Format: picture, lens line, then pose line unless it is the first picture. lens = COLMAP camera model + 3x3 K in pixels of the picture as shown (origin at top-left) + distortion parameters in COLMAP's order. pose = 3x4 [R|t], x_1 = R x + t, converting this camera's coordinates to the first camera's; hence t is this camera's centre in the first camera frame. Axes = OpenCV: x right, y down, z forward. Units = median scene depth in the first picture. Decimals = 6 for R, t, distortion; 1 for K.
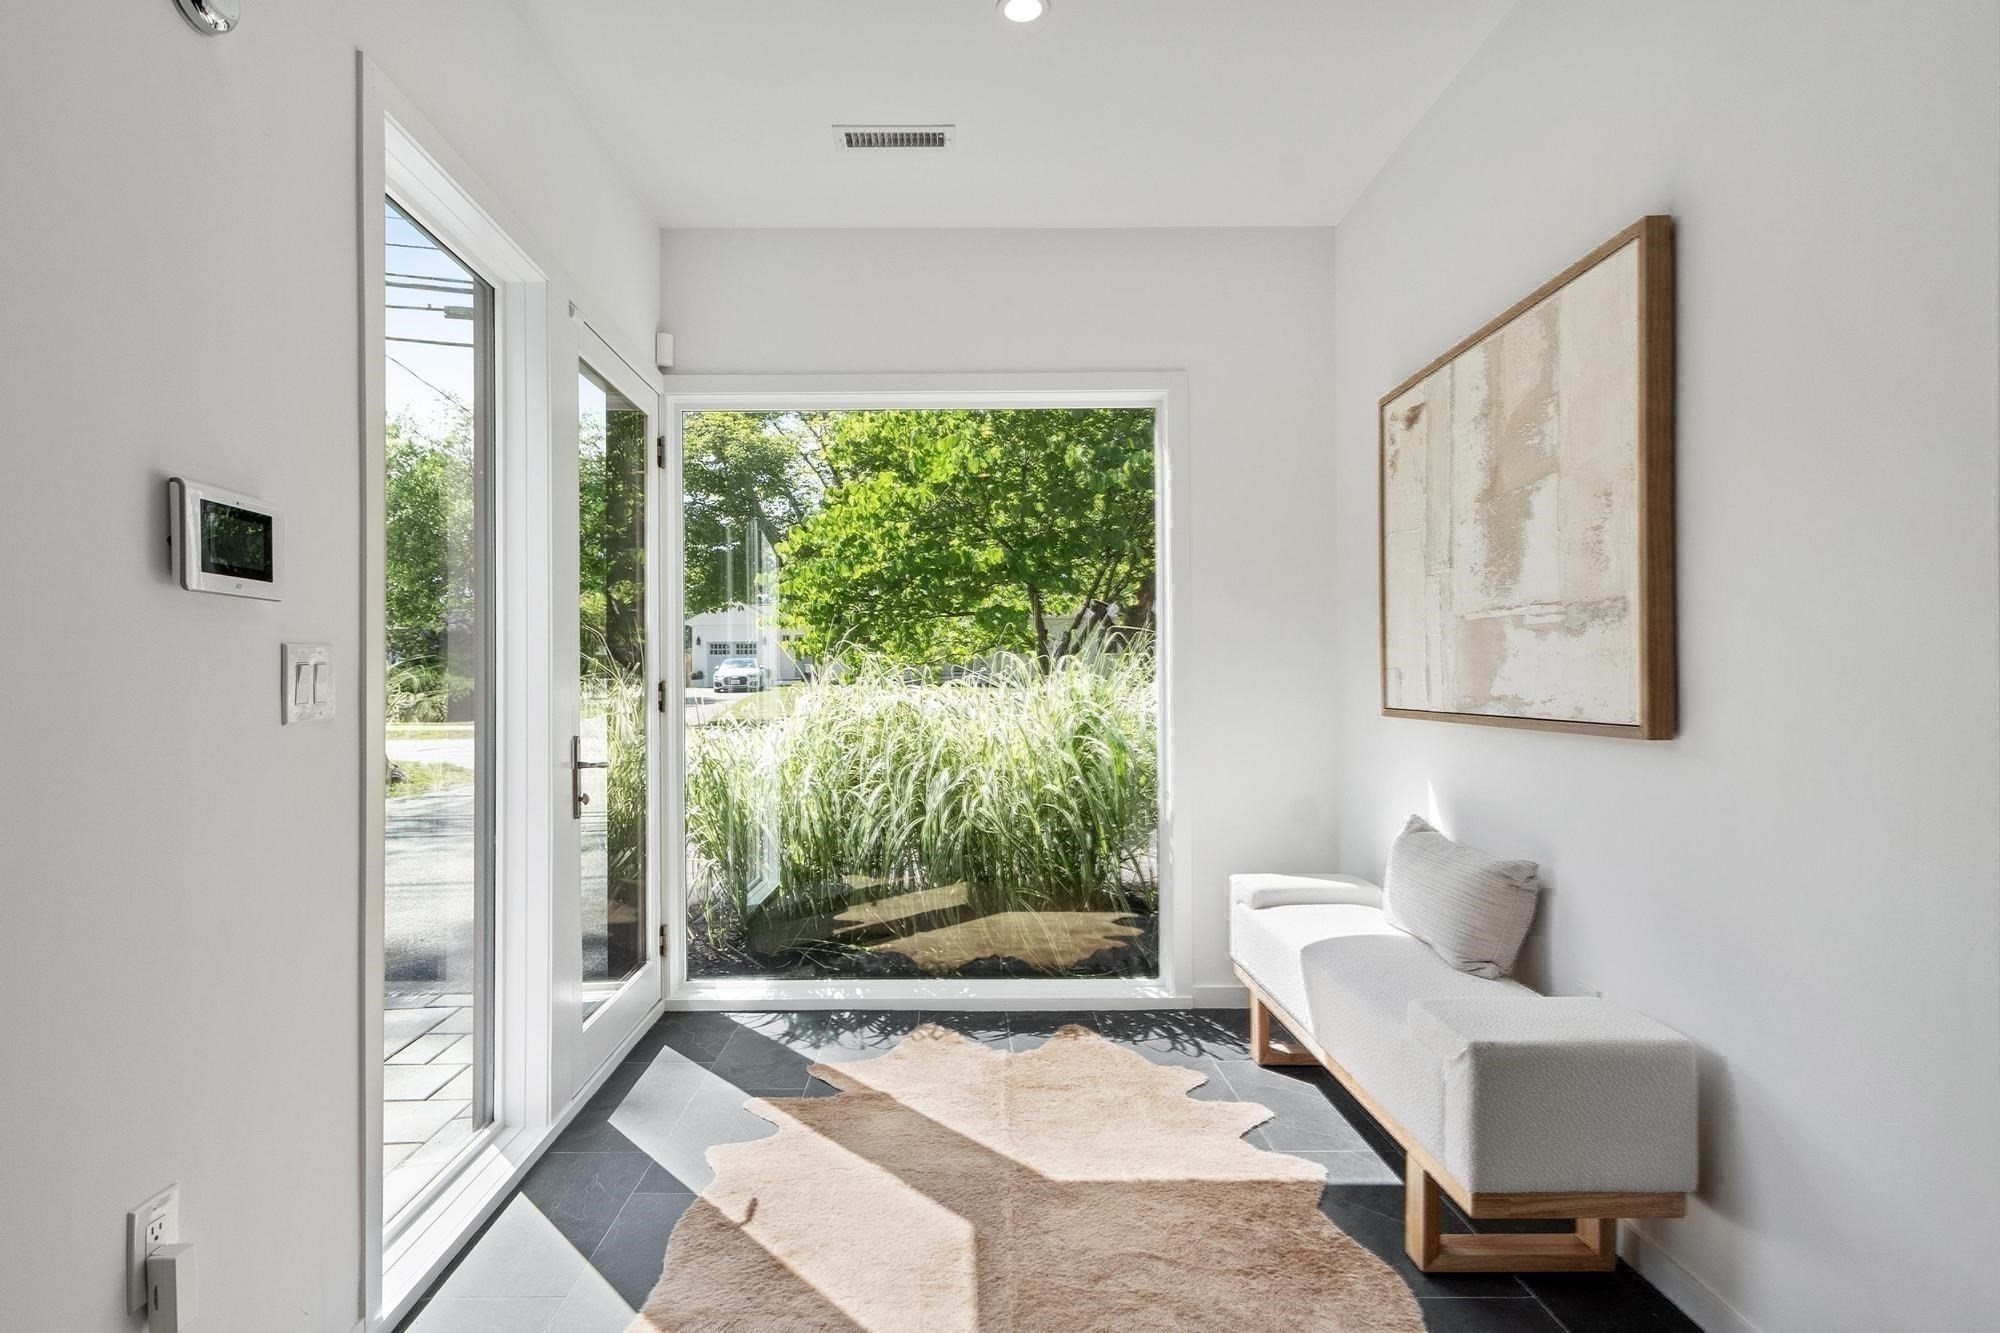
lens RADIAL K [[1035.5, 0, 1004.8], [0, 1035.5, 676.9], [0, 0, 1]] dist [-0.002435, -0.000098]
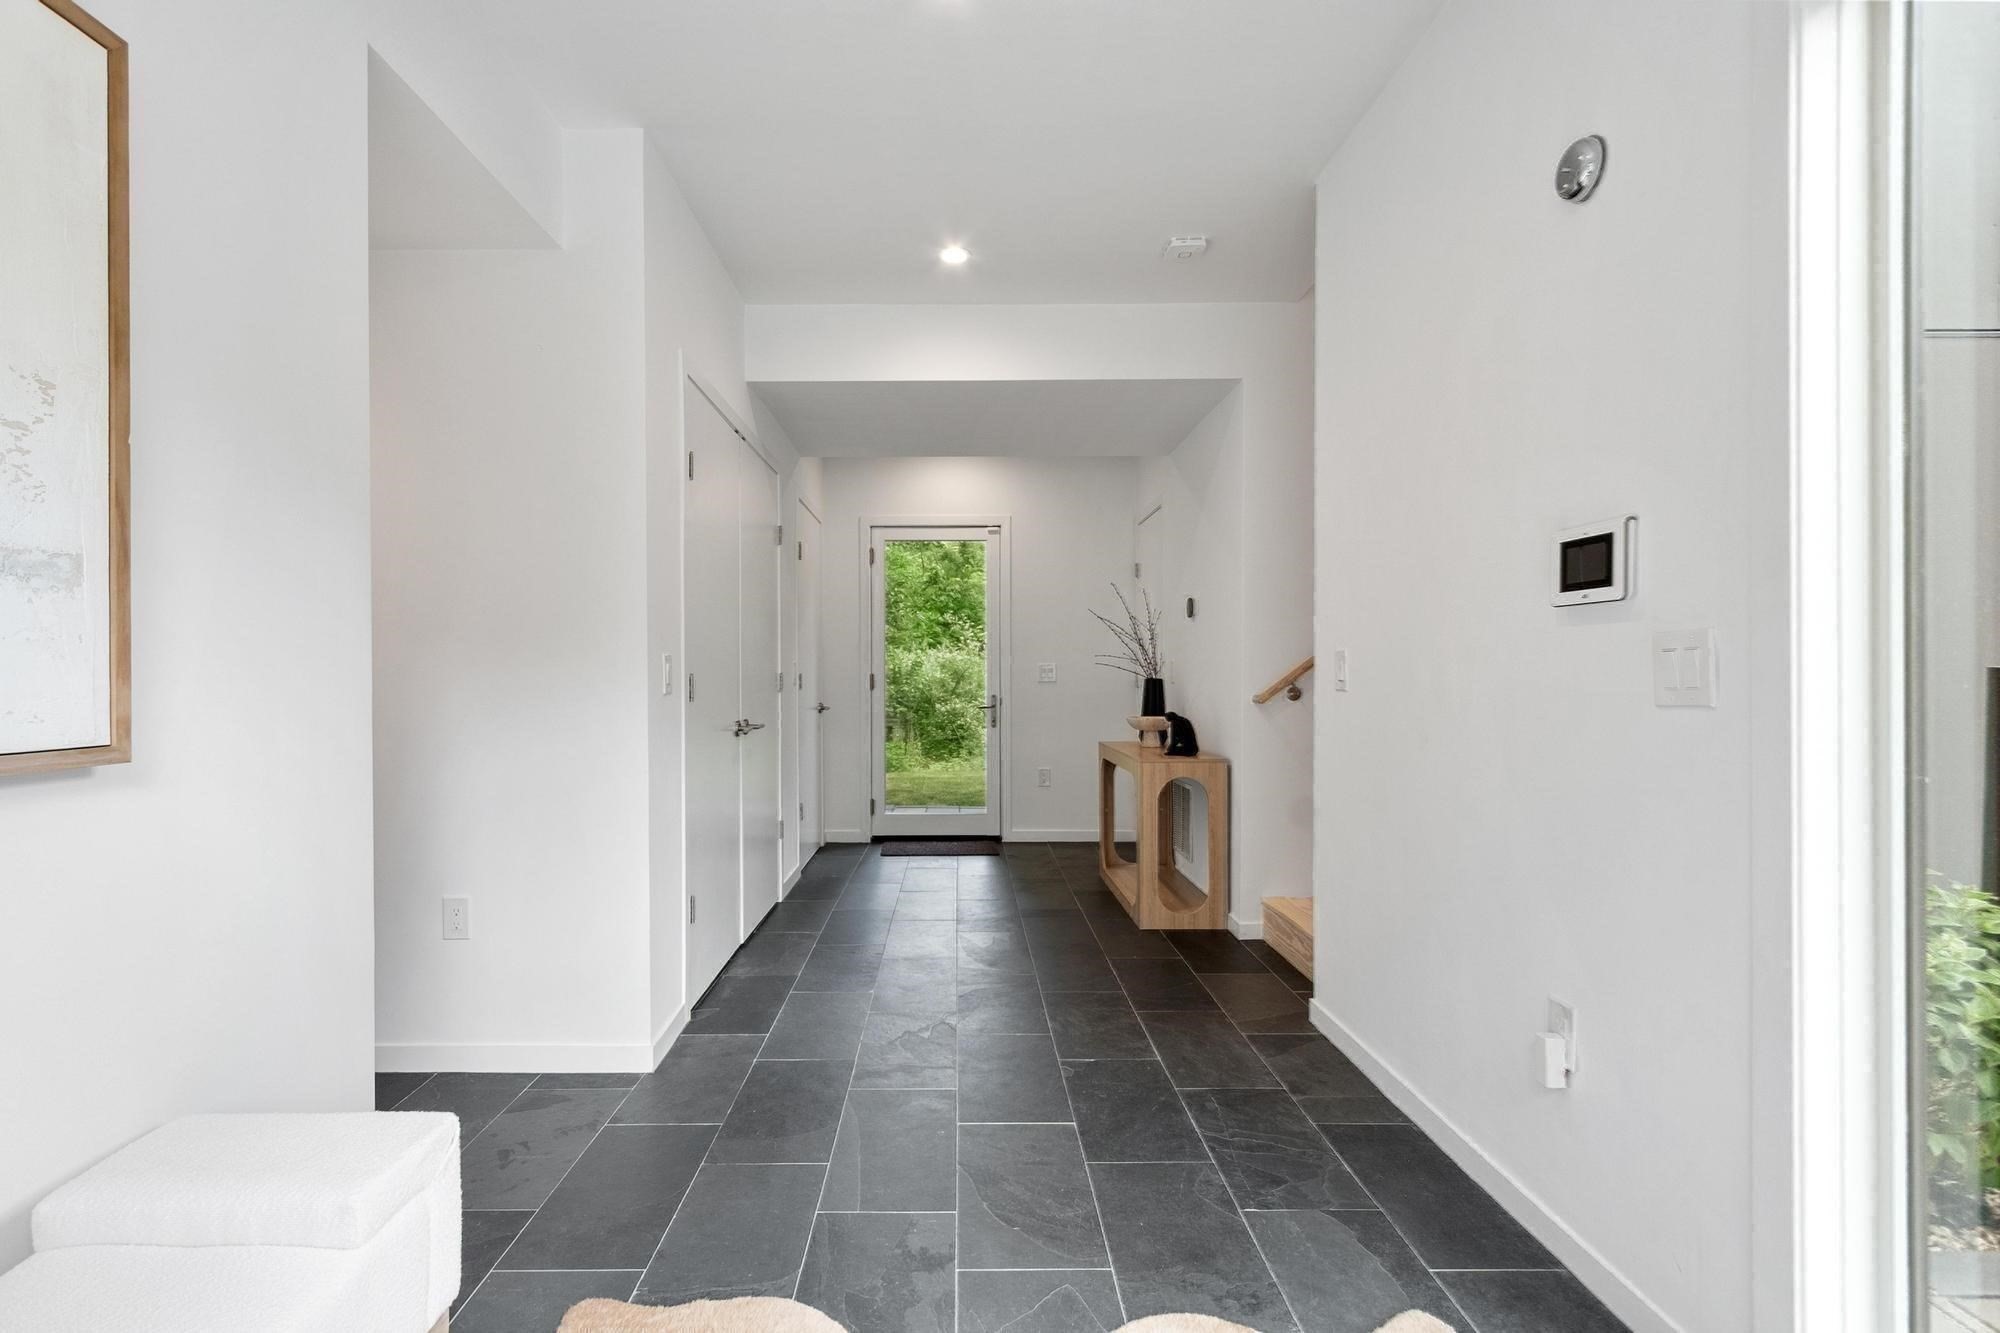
lens RADIAL K [[922.7, 0, 997.4], [0, 922.7, 674.2], [0, 0, 1]] dist [-0.000003, -0.000001]
pose [[-0.999890, 0.009570, 0.011306, 0.001347], [0.009518, 0.999944, -0.004695, 0.003711], [-0.011350, -0.004586, -0.999925, 0.796077]]
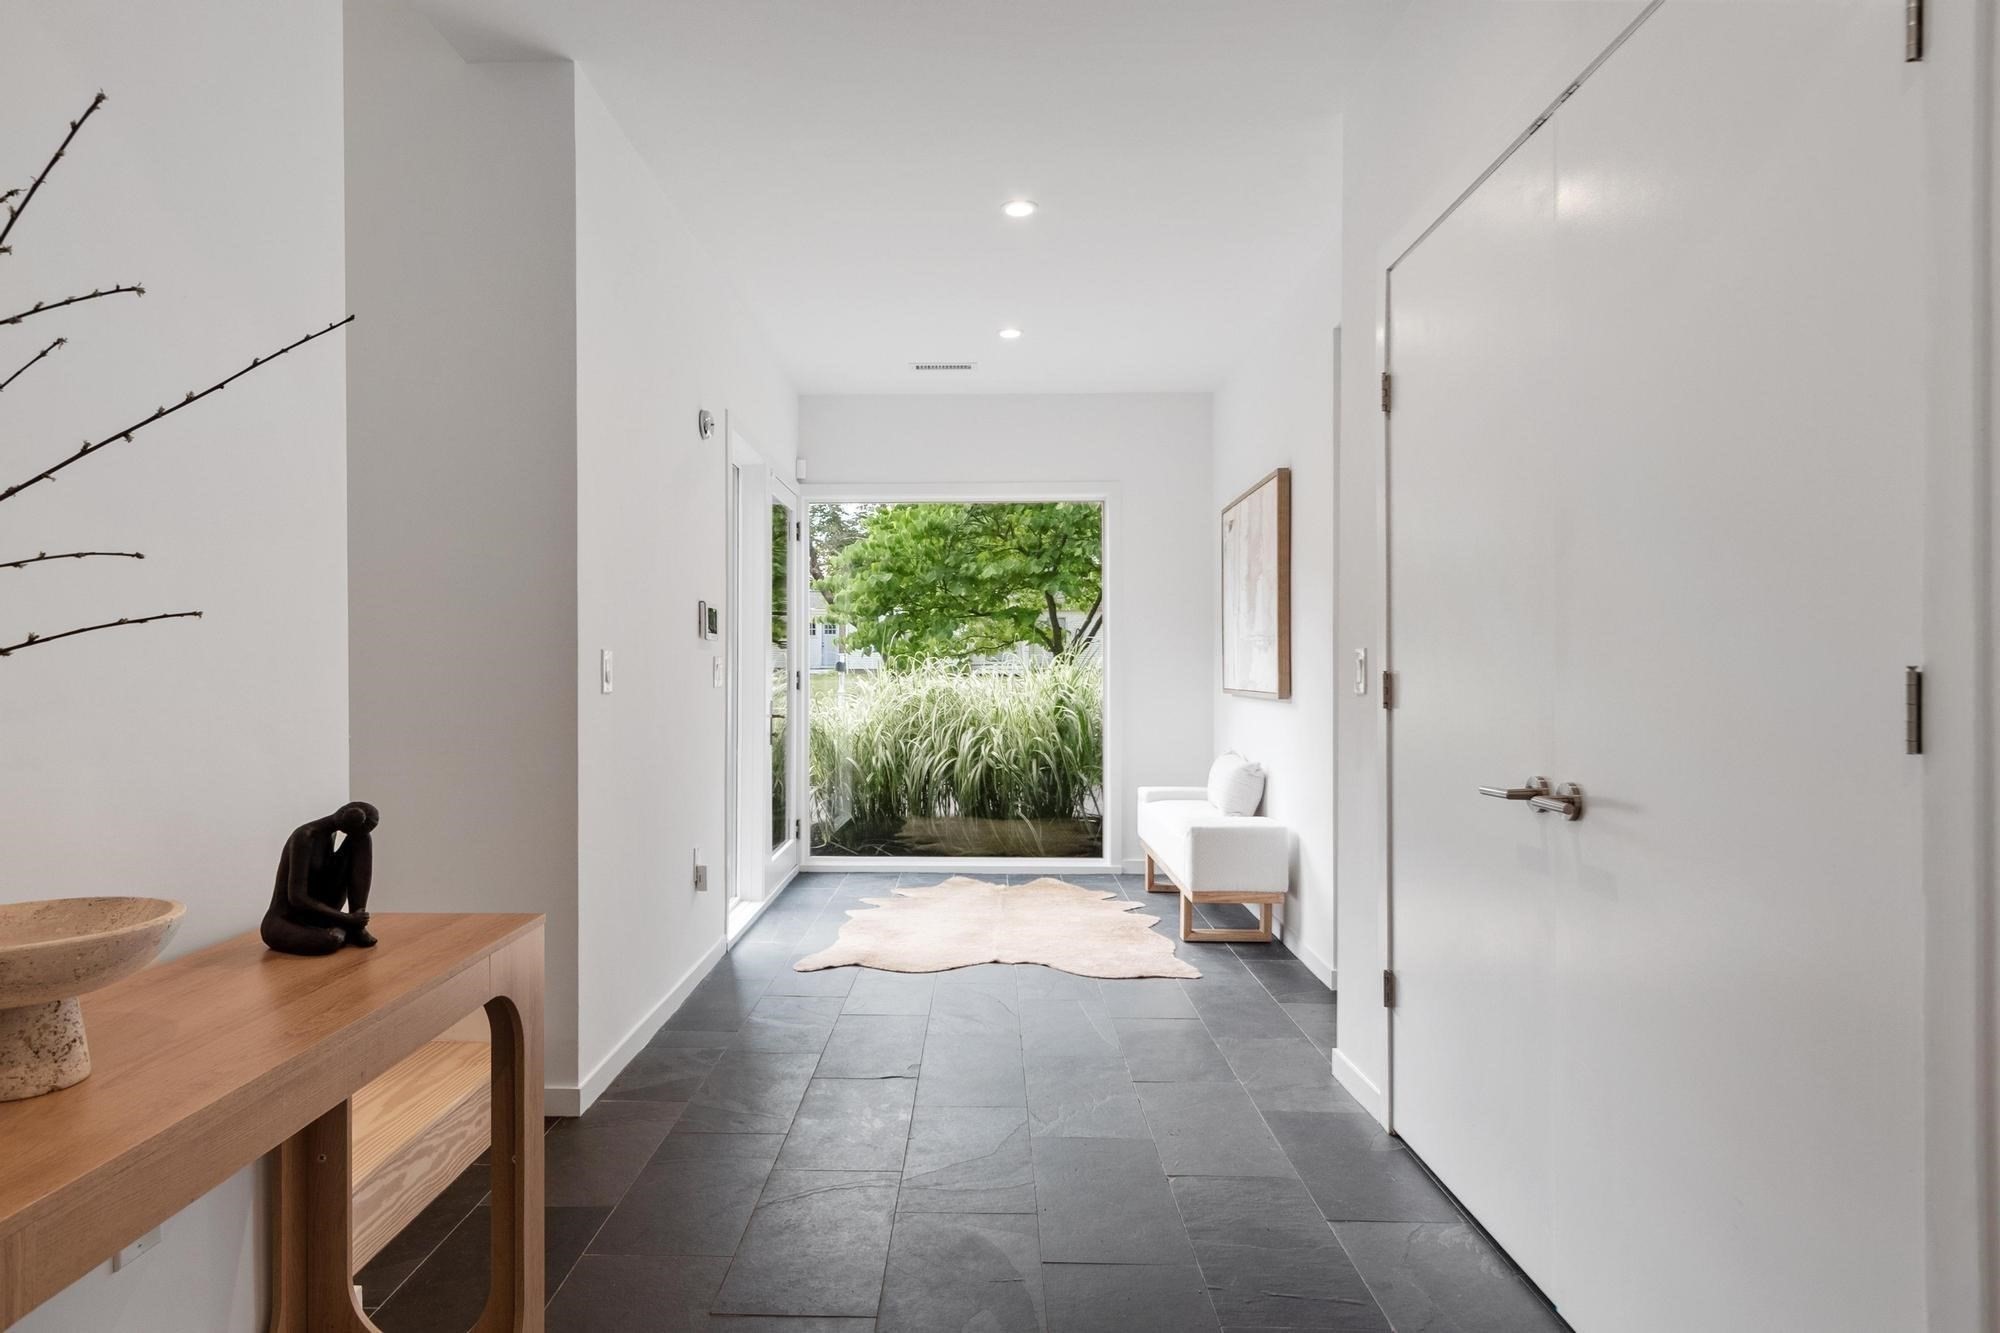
lens RADIAL K [[1094.5, 0, 995.7], [0, 1094.5, 667.1], [0, 0, 1]] dist [0.000565, 0.000004]
pose [[0.999308, 0.004632, -0.036905, 0.043719], [-0.004586, 0.999989, 0.001351, -0.004846], [0.036911, -0.001181, 0.999318, -0.684941]]
